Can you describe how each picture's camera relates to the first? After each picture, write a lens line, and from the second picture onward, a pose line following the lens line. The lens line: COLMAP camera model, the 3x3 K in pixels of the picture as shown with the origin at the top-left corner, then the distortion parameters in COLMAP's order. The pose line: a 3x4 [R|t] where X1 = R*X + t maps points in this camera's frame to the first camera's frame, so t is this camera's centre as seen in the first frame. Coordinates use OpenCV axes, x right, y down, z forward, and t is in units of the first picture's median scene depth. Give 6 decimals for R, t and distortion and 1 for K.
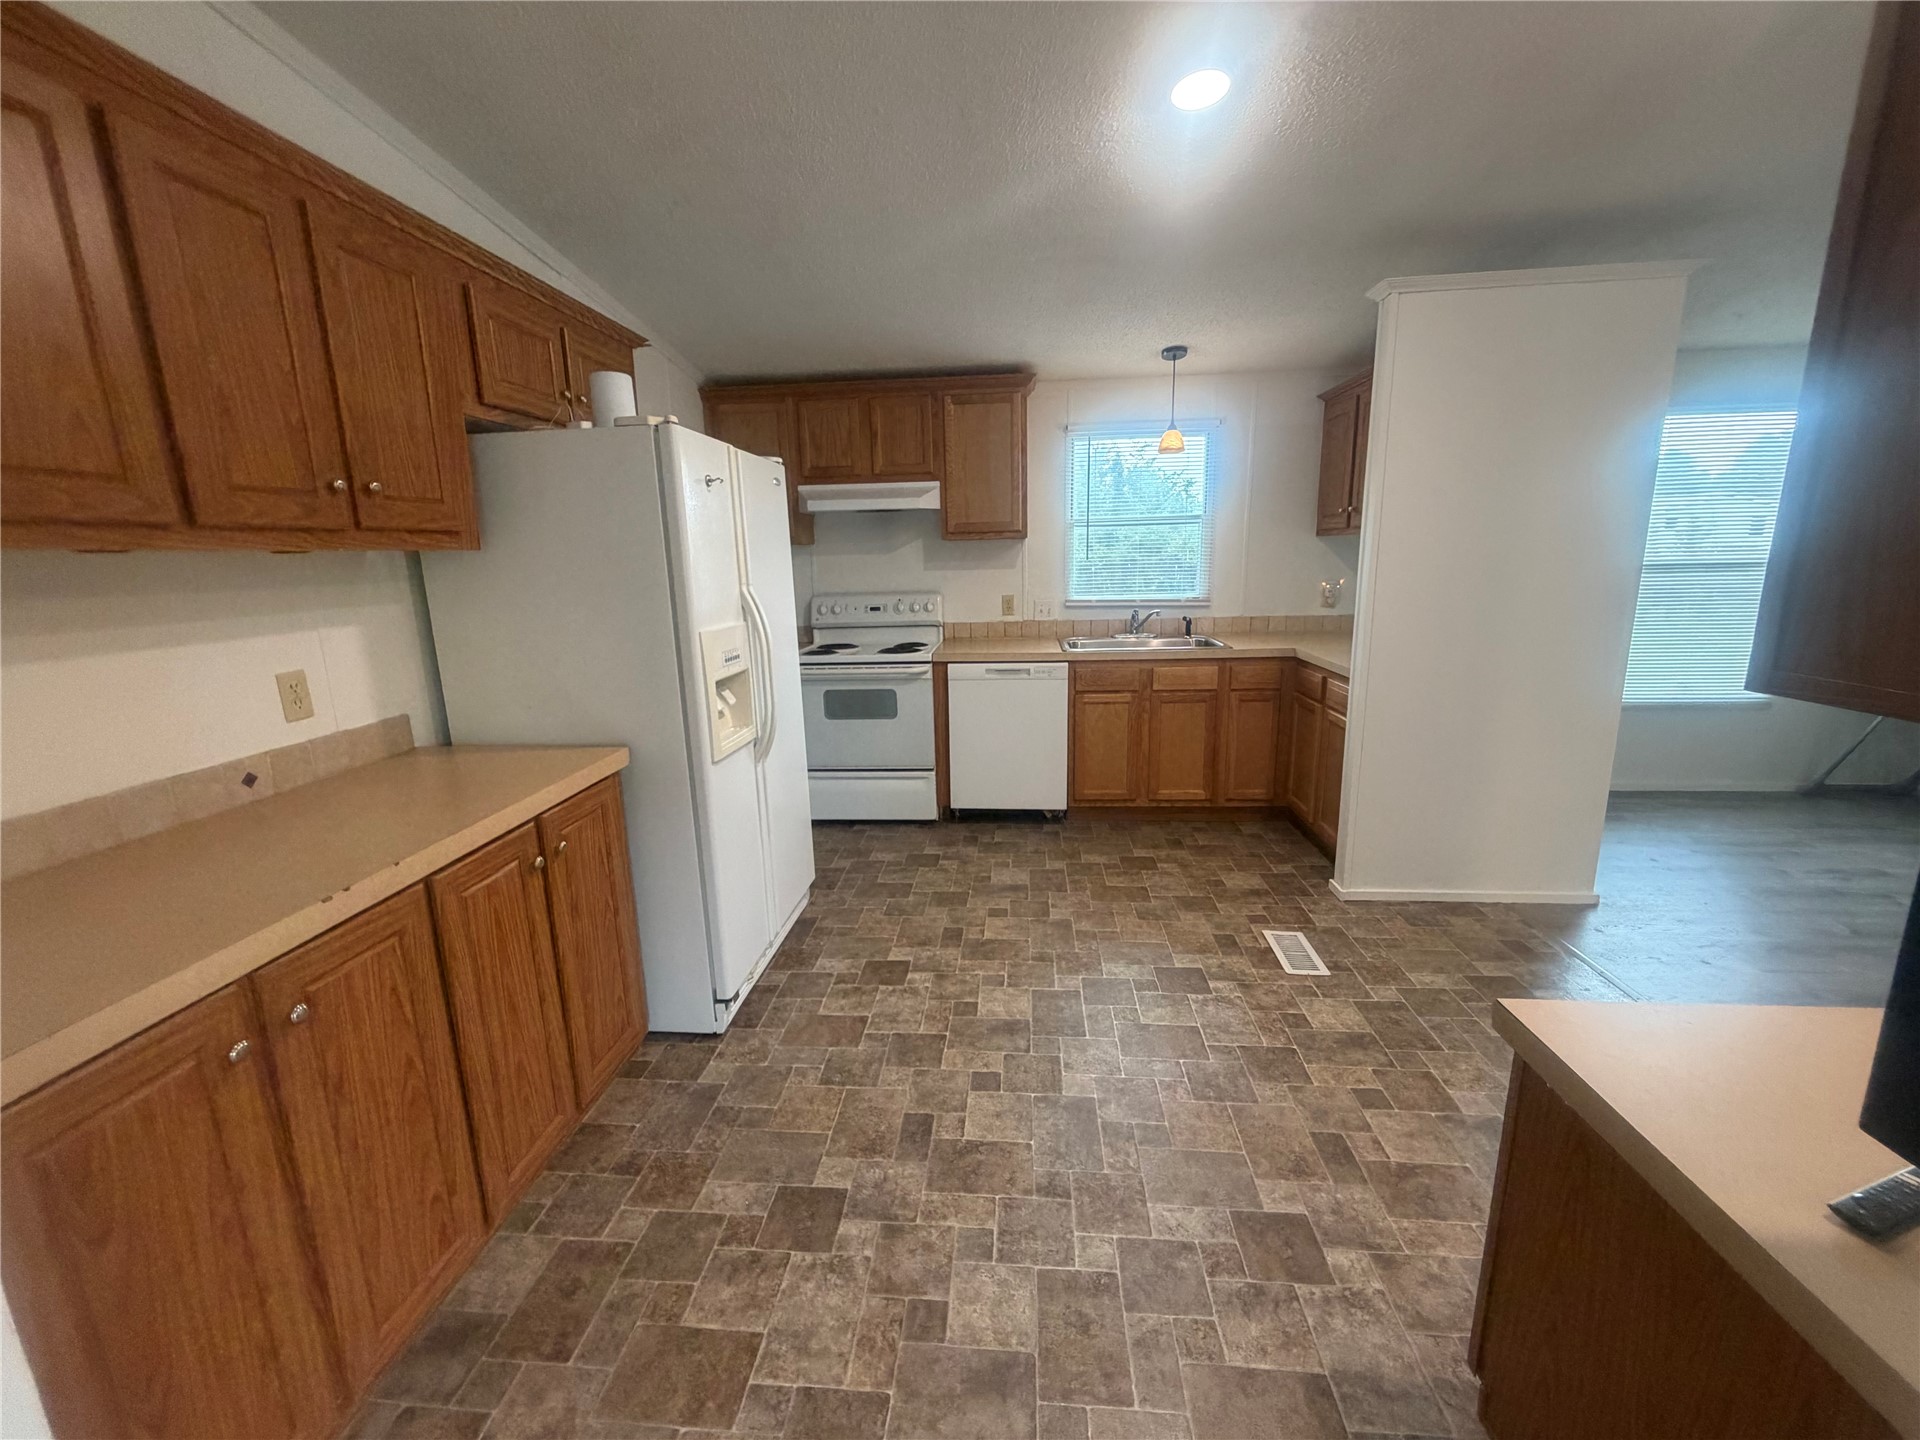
lens RADIAL K [[764.7, 0, 952.2], [0, 764.7, 719.0], [0, 0, 1]] dist [-0.000326, -0.000193]
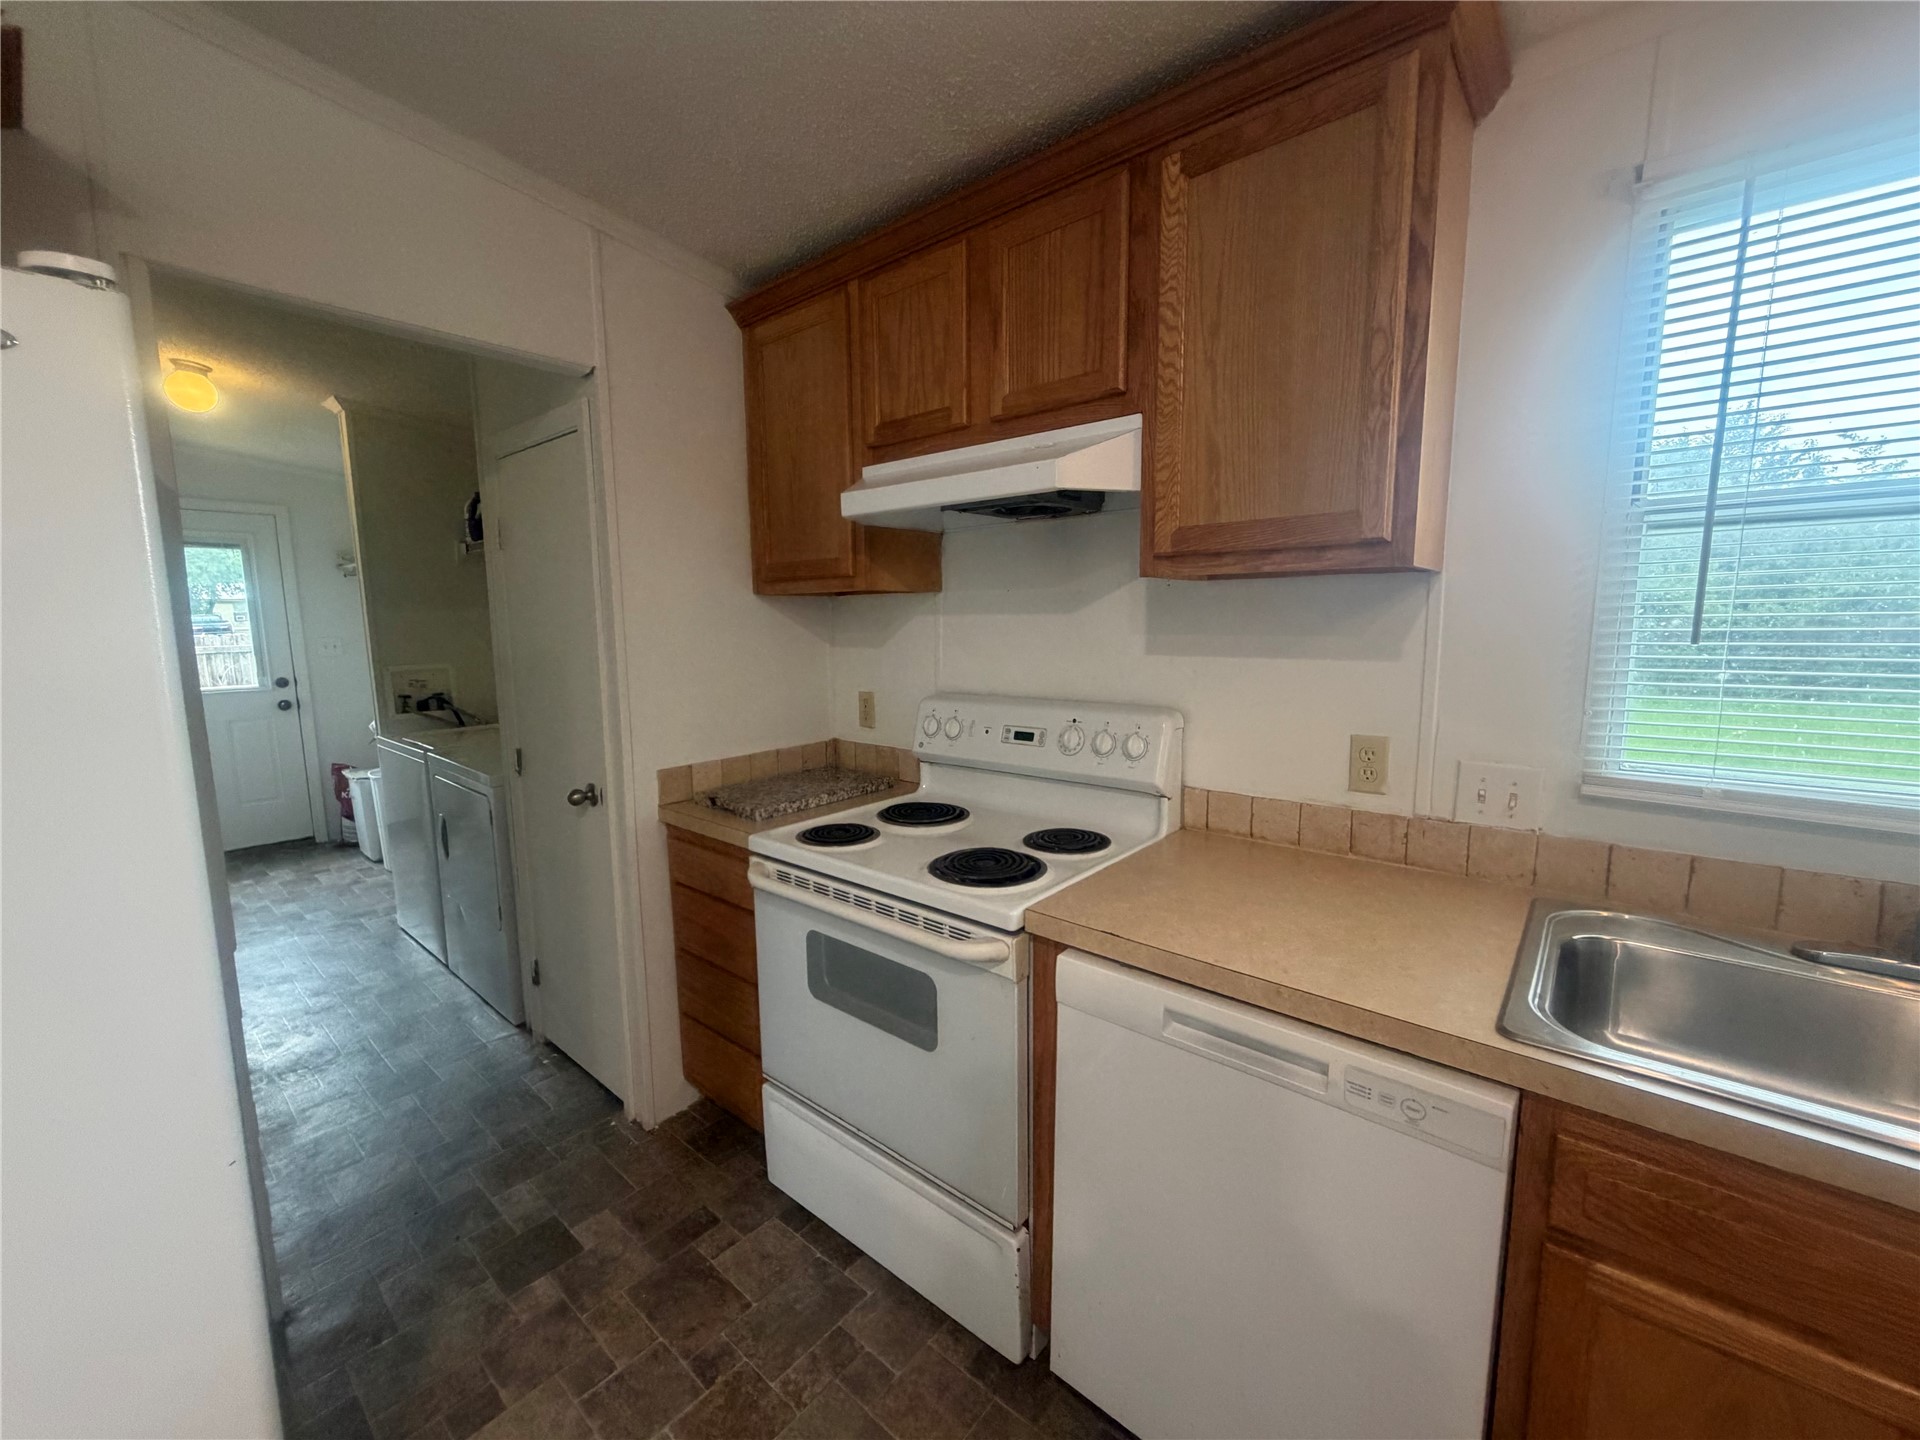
lens RADIAL K [[764.7, 0, 950.7], [0, 764.7, 718.7], [0, 0, 1]] dist [-0.000326, -0.000193]
pose [[0.811985, 0.091285, -0.576496, 0.163085], [-0.130136, 0.991146, -0.026351, -0.188403], [0.568986, 0.096420, 0.816675, 0.848022]]
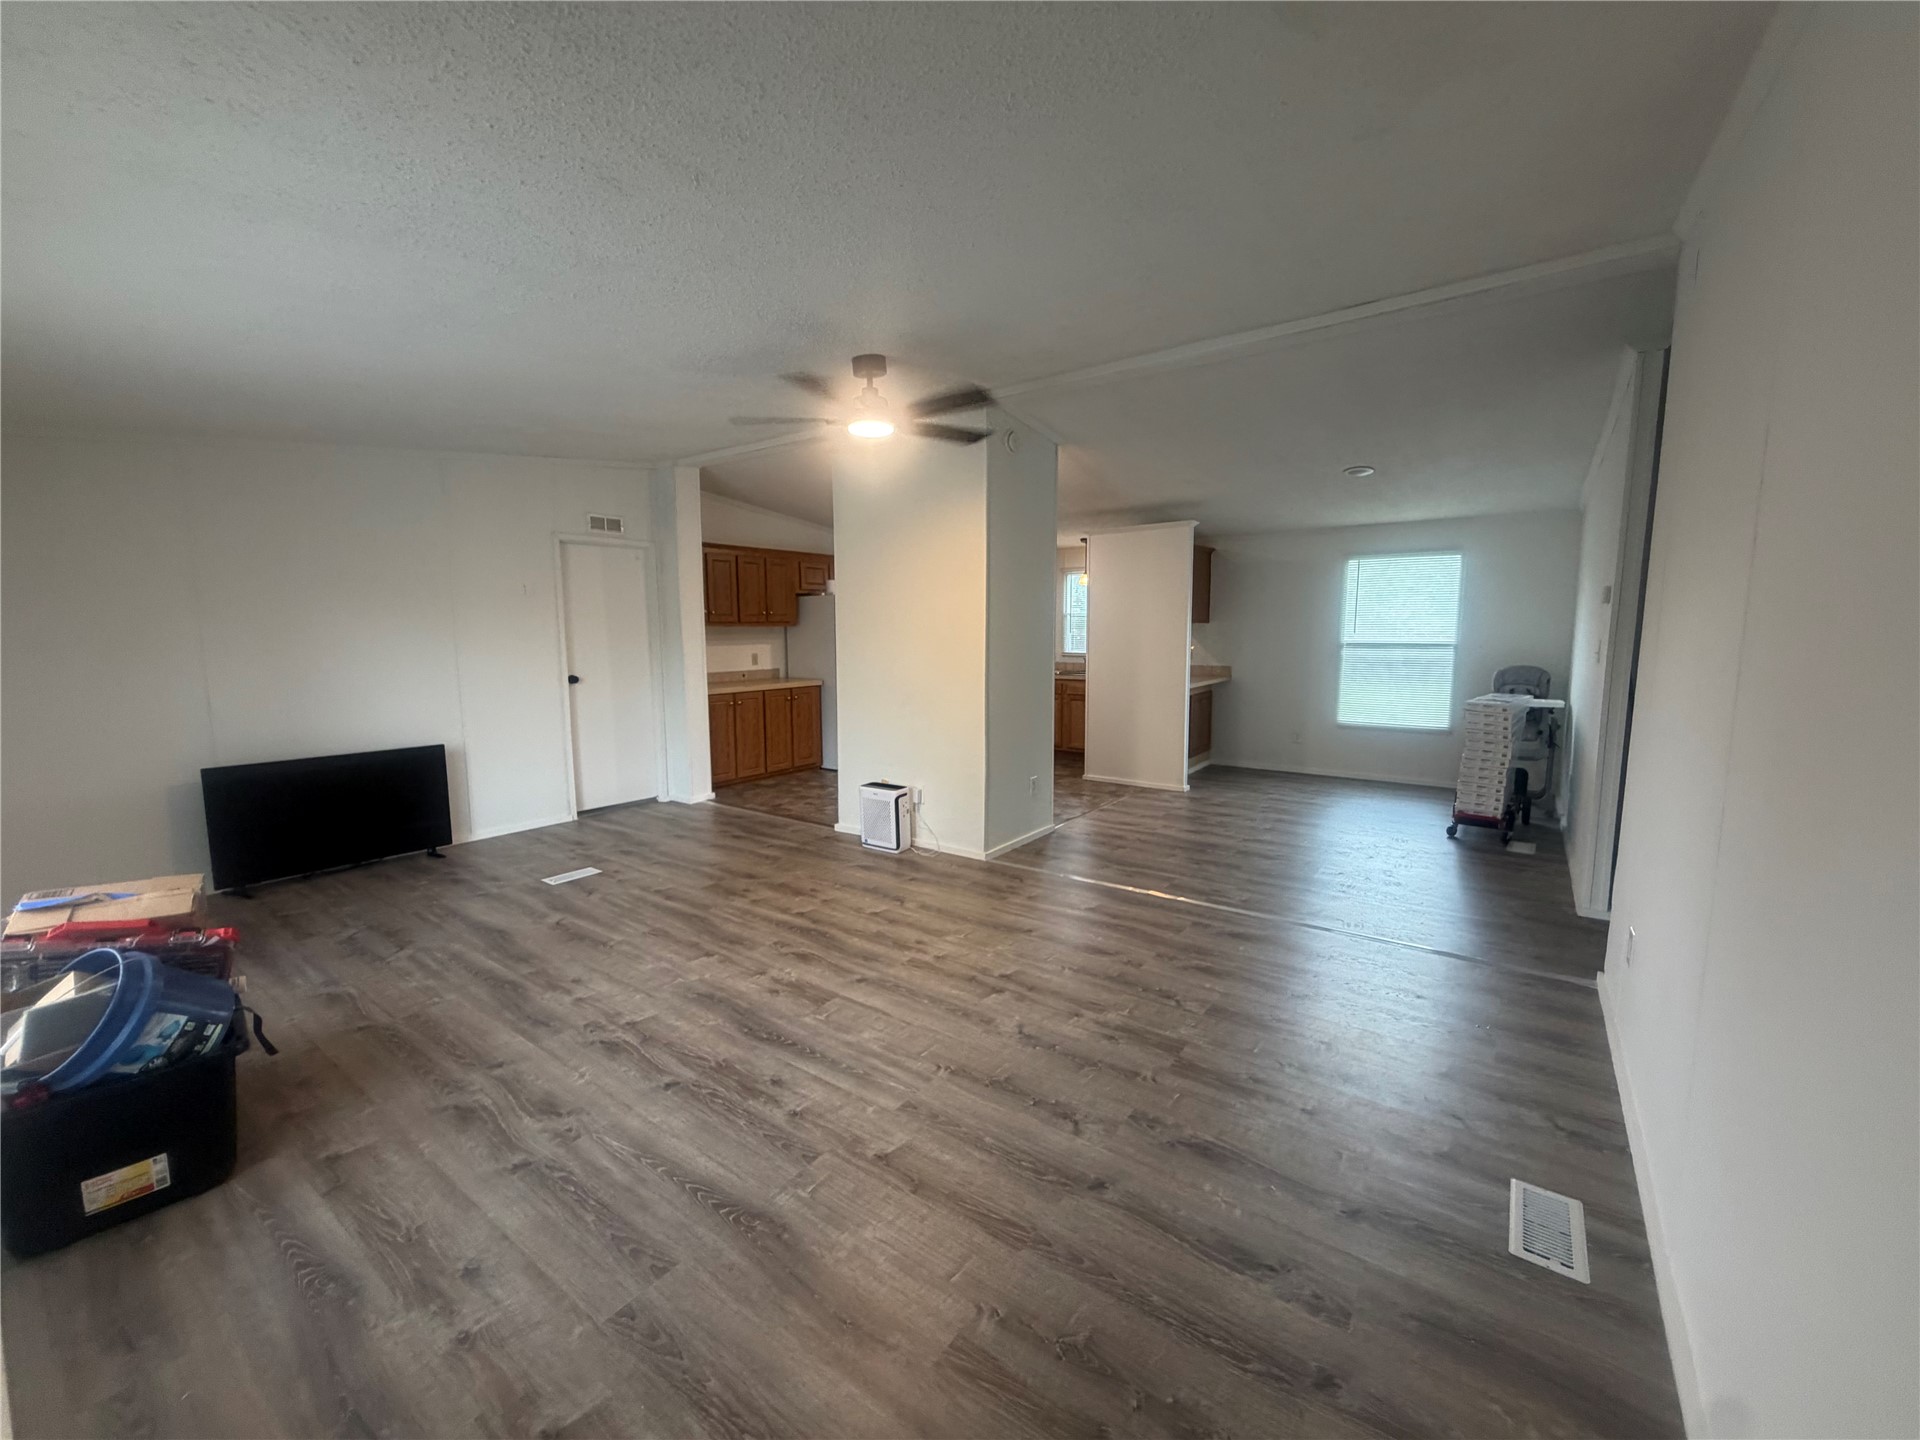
lens RADIAL K [[764.7, 0, 954.4], [0, 764.7, 722.0], [0, 0, 1]] dist [-0.000326, -0.000193]
pose [[0.854966, 0.084398, -0.511771, 1.305424], [-0.125068, 0.991105, -0.045493, 0.210260], [0.503379, 0.102901, 0.857917, -1.169760]]
